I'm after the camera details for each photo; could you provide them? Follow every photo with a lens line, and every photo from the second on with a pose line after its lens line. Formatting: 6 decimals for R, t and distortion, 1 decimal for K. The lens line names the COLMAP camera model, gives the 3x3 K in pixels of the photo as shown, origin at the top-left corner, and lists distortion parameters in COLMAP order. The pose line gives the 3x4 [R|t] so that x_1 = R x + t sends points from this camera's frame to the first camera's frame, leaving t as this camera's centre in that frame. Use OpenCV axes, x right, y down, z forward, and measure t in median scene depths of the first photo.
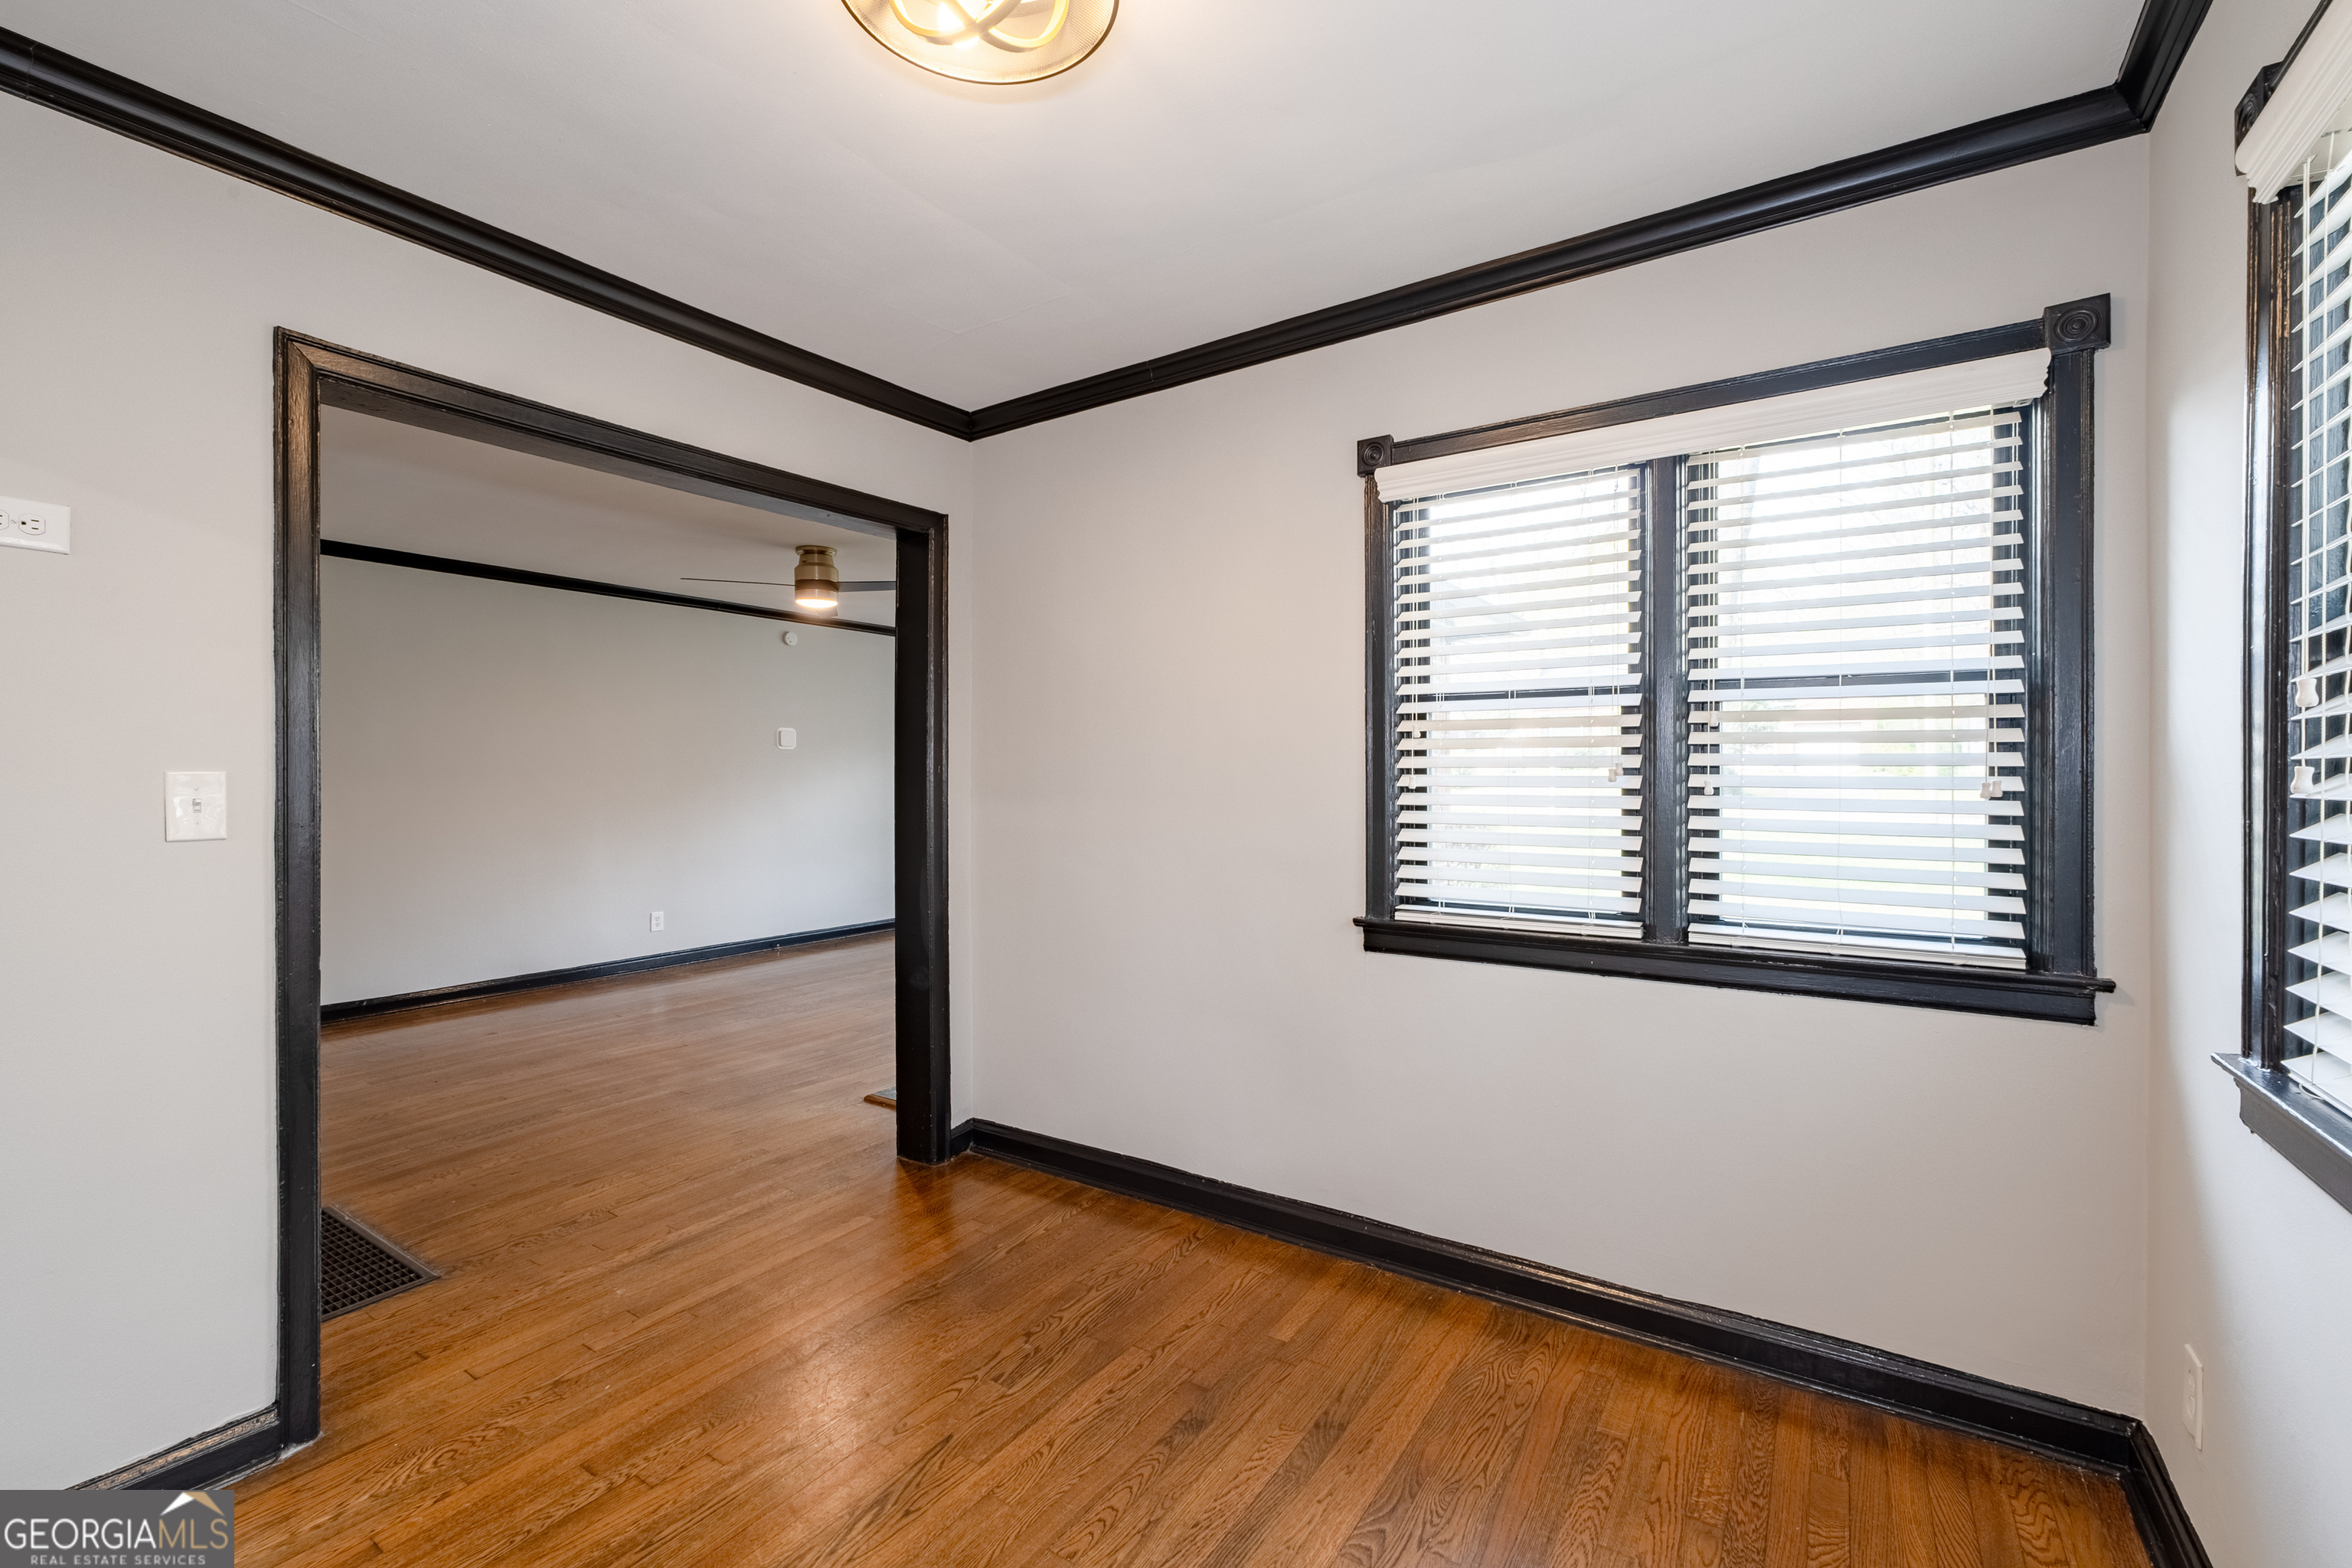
lens RADIAL K [[1010.3, 0, 1193.6], [0, 1010.3, 788.5], [0, 0, 1]] dist [-0.002853, 0.000026]
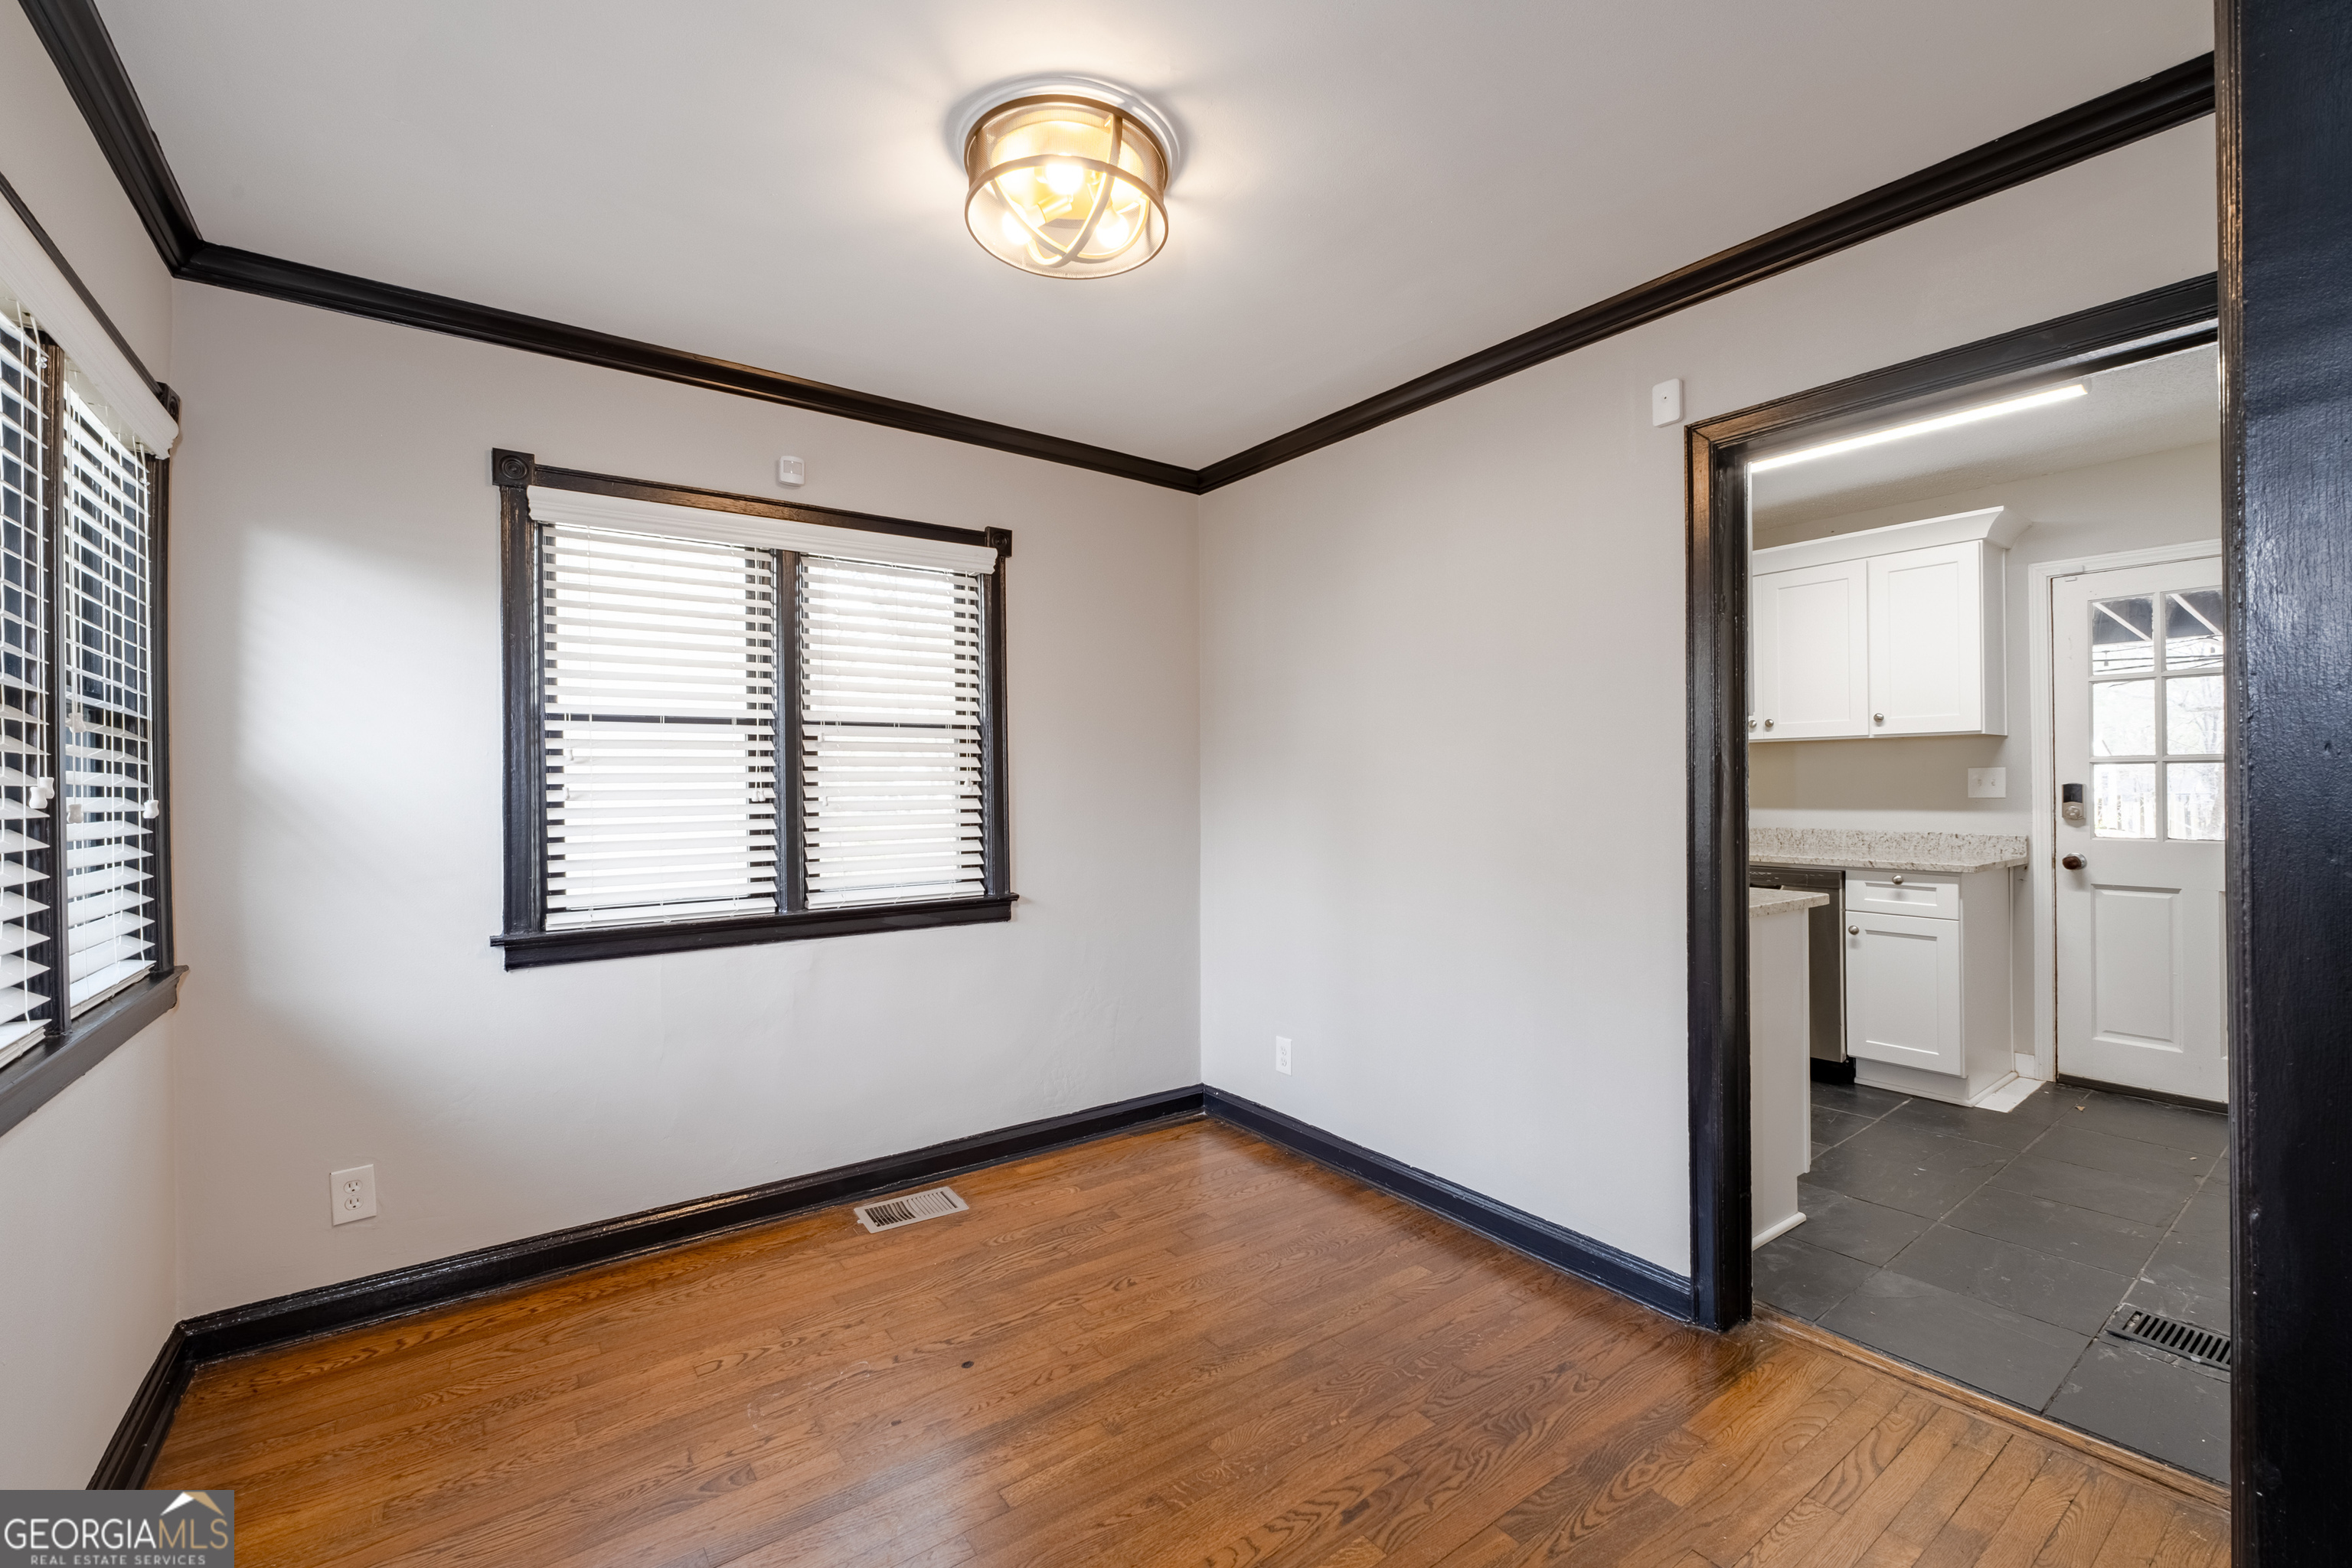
lens RADIAL K [[991.5, 0, 1180.5], [0, 991.5, 786.1], [0, 0, 1]] dist [-0.003161, -0.000070]
pose [[0.345406, 0.001564, 0.938452, -0.517349], [0.034678, 0.999294, -0.014429, 0.019689], [-0.937812, 0.037528, 0.345108, 0.052747]]
